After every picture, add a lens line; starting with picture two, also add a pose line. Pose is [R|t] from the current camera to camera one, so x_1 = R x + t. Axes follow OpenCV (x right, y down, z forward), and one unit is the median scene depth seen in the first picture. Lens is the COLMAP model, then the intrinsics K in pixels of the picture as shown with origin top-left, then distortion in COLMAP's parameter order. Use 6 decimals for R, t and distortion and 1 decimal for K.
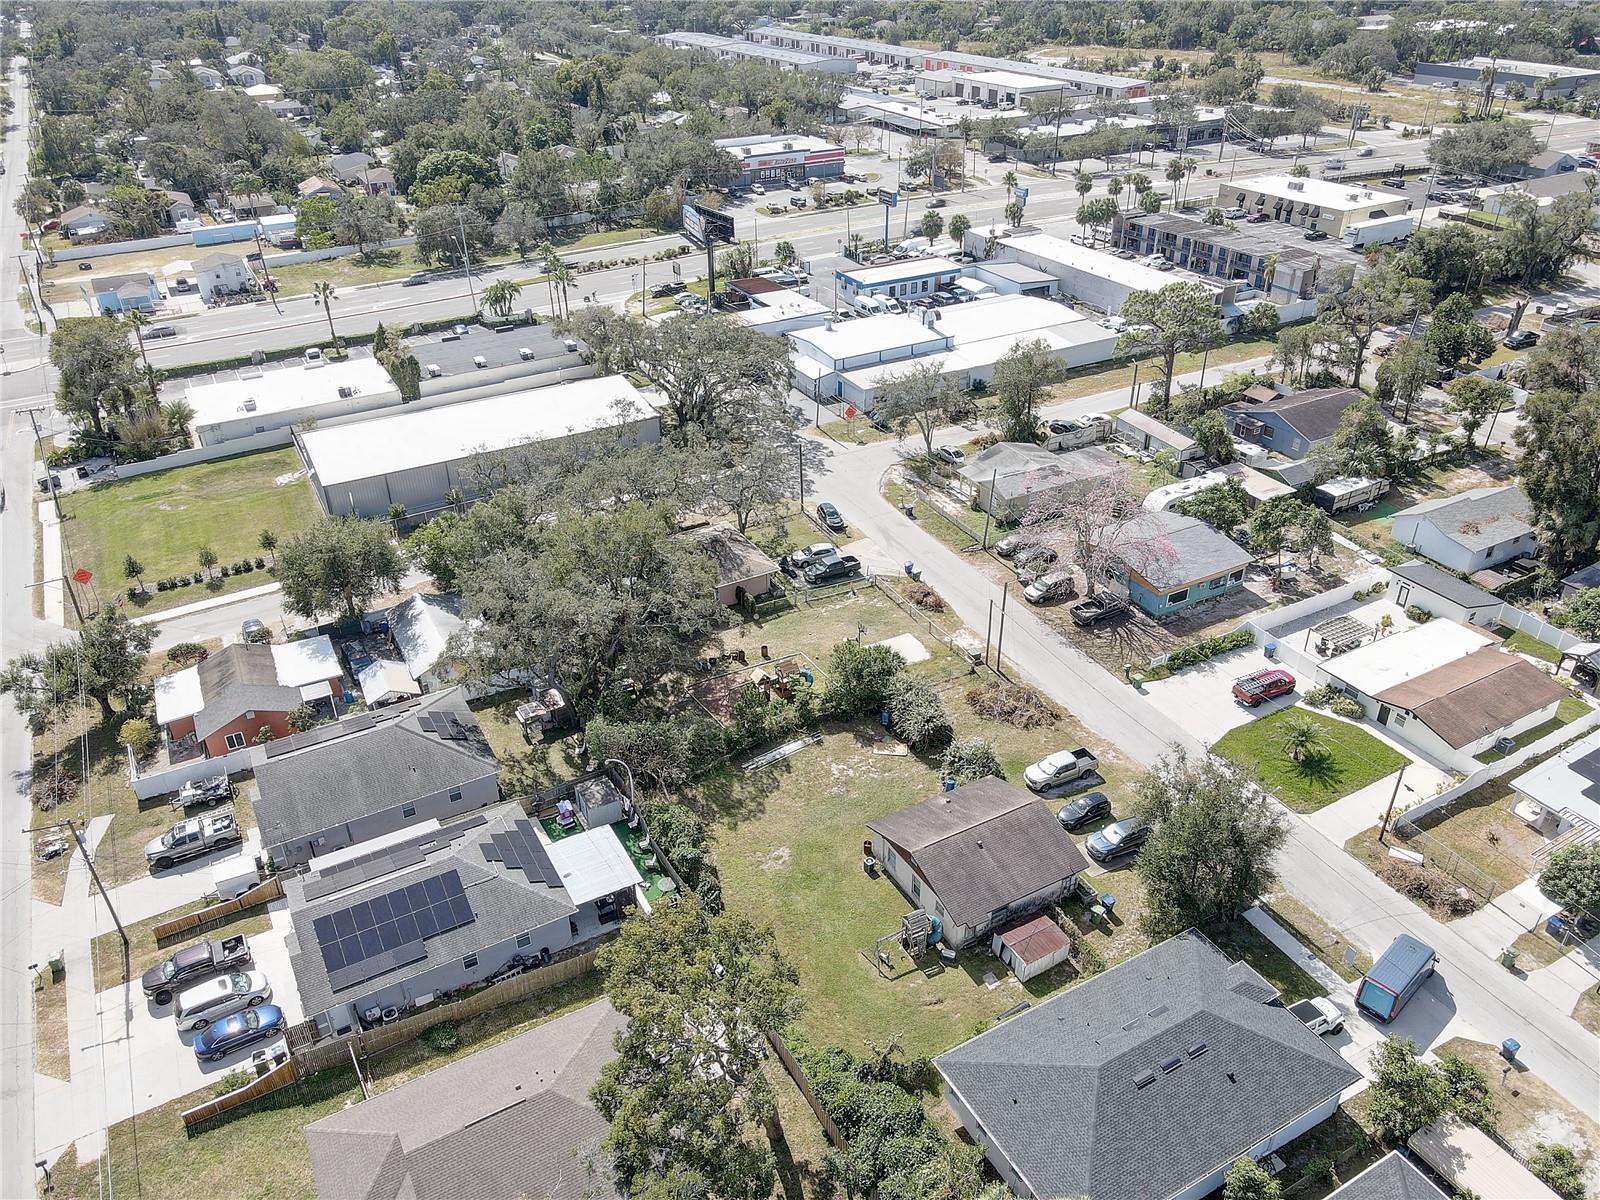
lens RADIAL K [[1214.2, 0, 800.0], [0, 1214.2, 600.0], [0, 0, 1]] dist [0.016853, 0.006646]
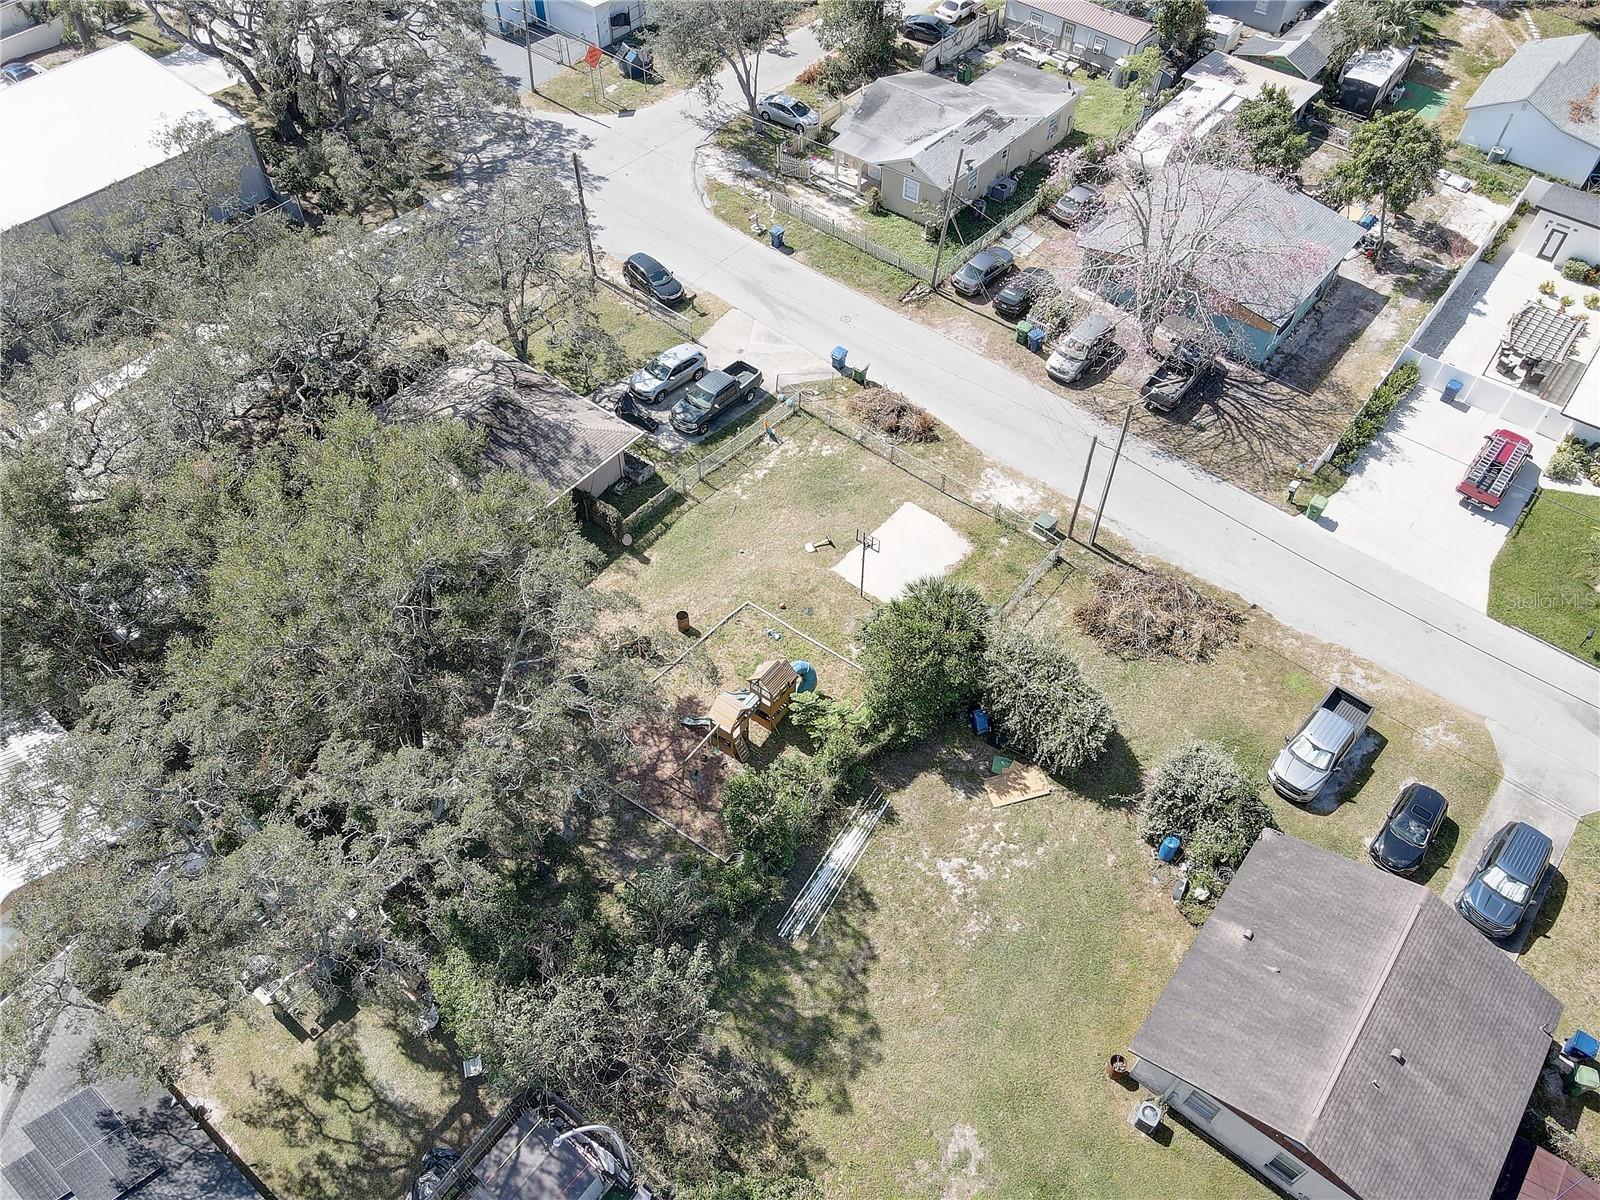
lens RADIAL K [[1214.2, 0, 800.0], [0, 1214.2, 600.0], [0, 0, 1]] dist [0.016853, 0.006646]
pose [[0.927215, -0.271000, 0.258519, -0.099889], [0.174726, 0.923524, 0.341430, -0.116229], [-0.331276, -0.271409, 0.903656, 0.459374]]
